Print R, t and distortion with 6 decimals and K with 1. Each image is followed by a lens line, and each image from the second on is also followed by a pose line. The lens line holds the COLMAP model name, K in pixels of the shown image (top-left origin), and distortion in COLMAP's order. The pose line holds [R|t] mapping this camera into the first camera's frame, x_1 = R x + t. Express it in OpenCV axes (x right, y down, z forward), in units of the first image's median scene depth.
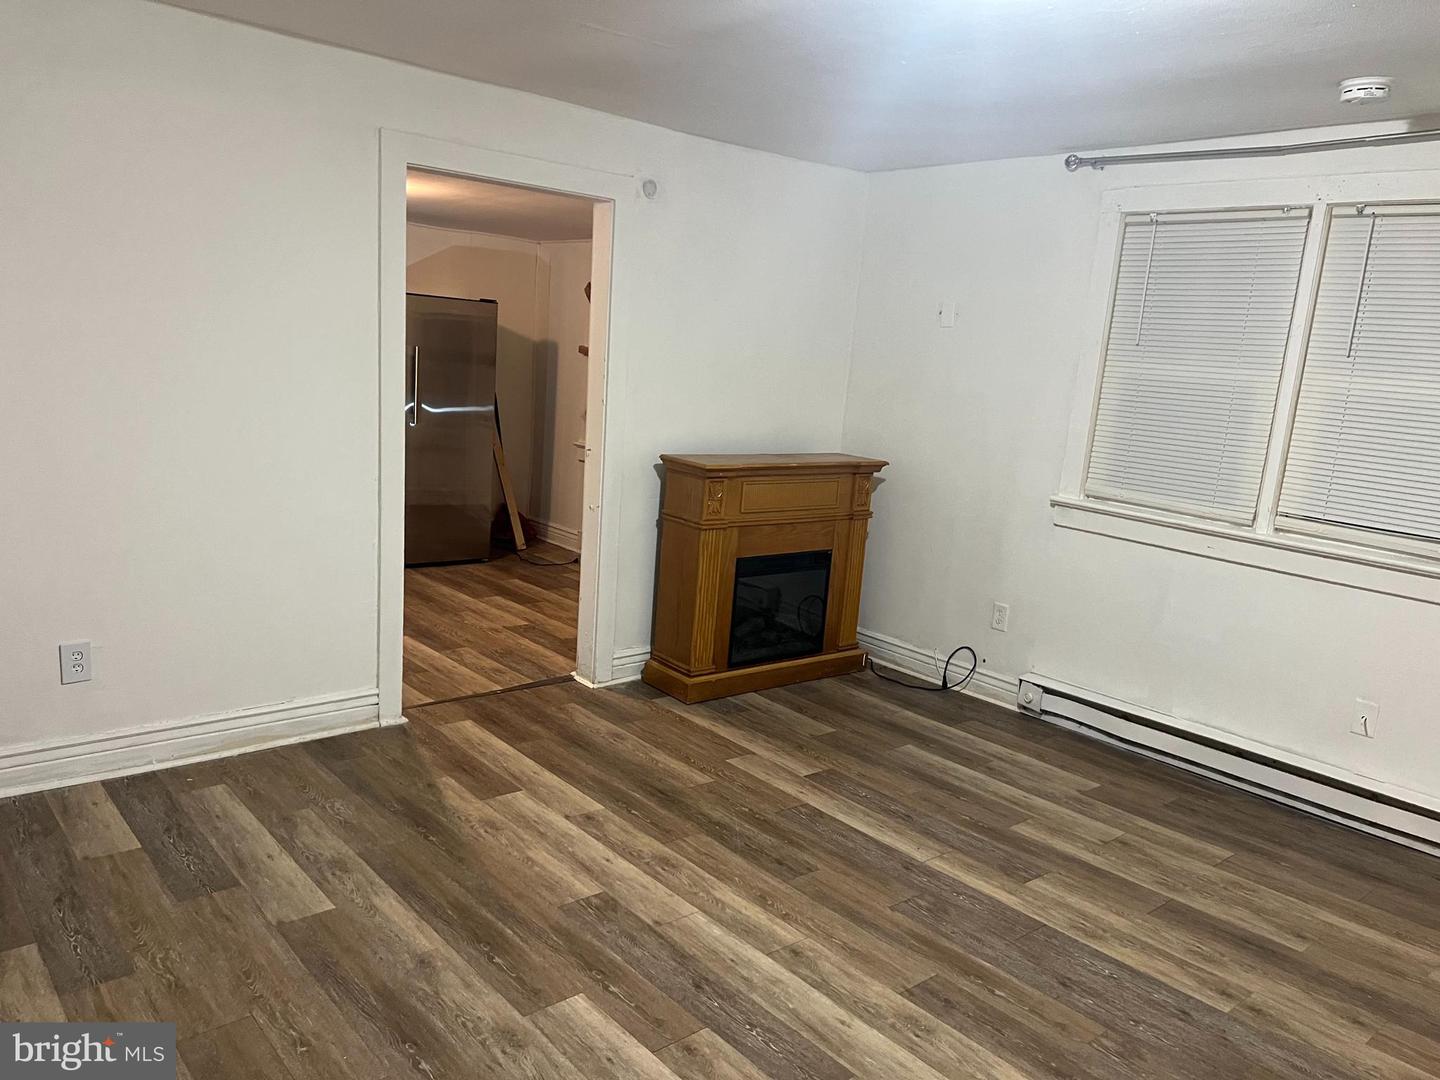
lens RADIAL K [[1087.7, 0, 720.0], [0, 1087.7, 547.6], [0, 0, 1]] dist [0.060862, -0.022140]
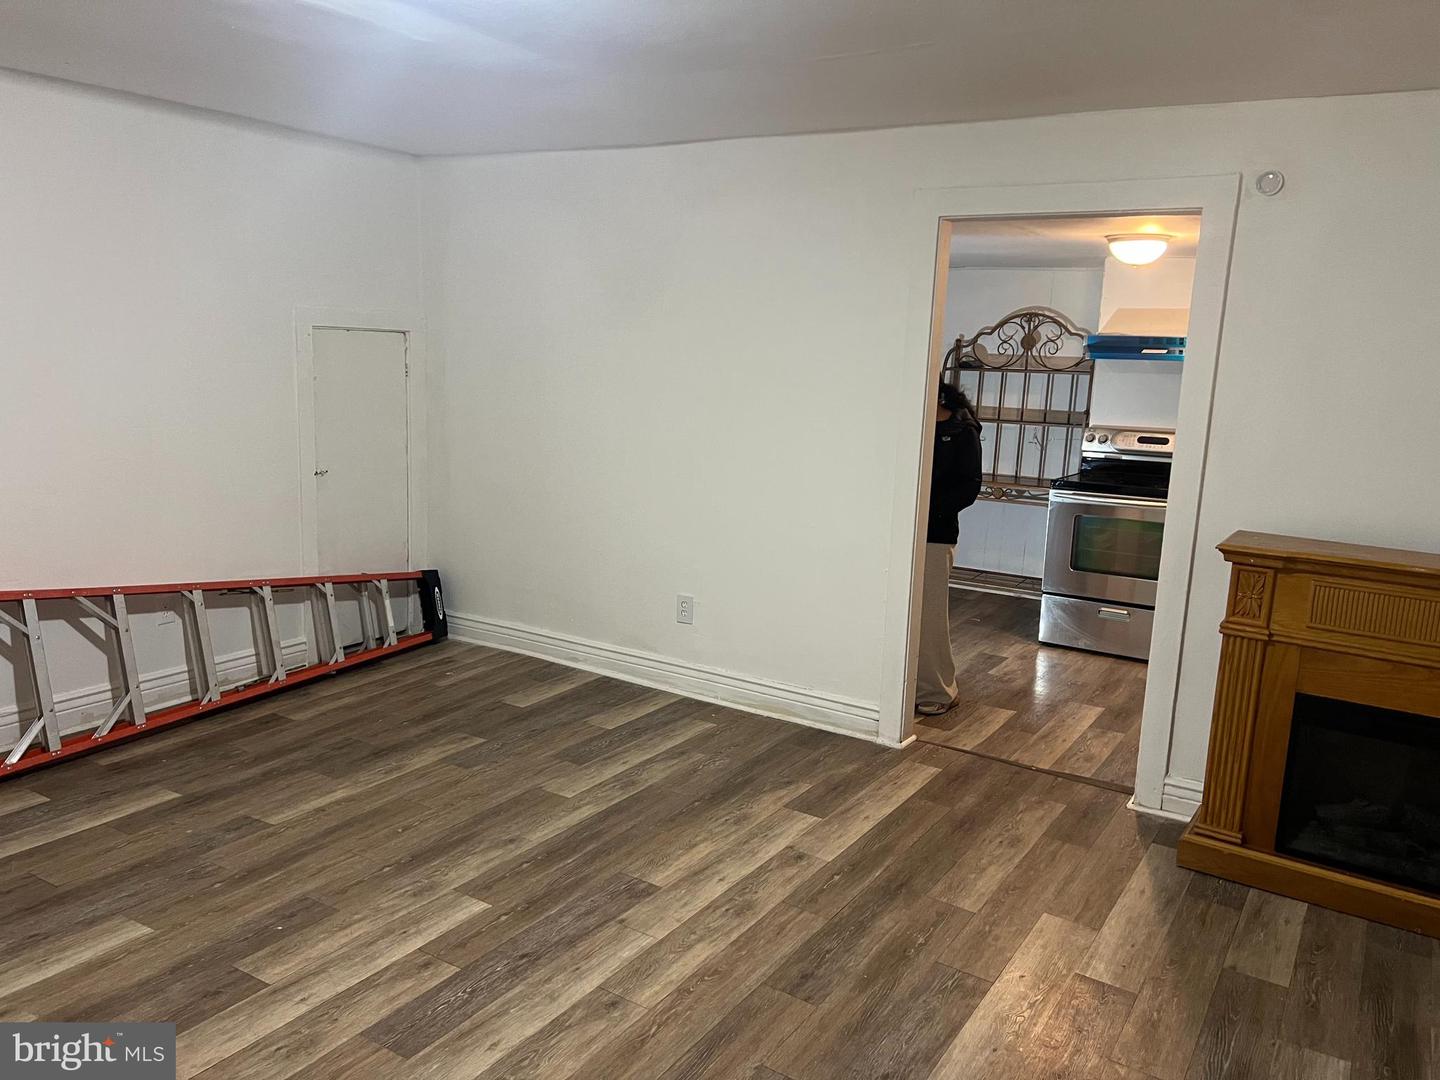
lens RADIAL K [[1087.7, 0, 721.8], [0, 1087.7, 532.6], [0, 0, 1]] dist [0.060862, -0.022140]
pose [[0.291590, 0.102756, -0.951008, 0.759784], [-0.199573, 0.978869, 0.044575, -0.064711], [0.935492, 0.176798, 0.305936, 0.593491]]
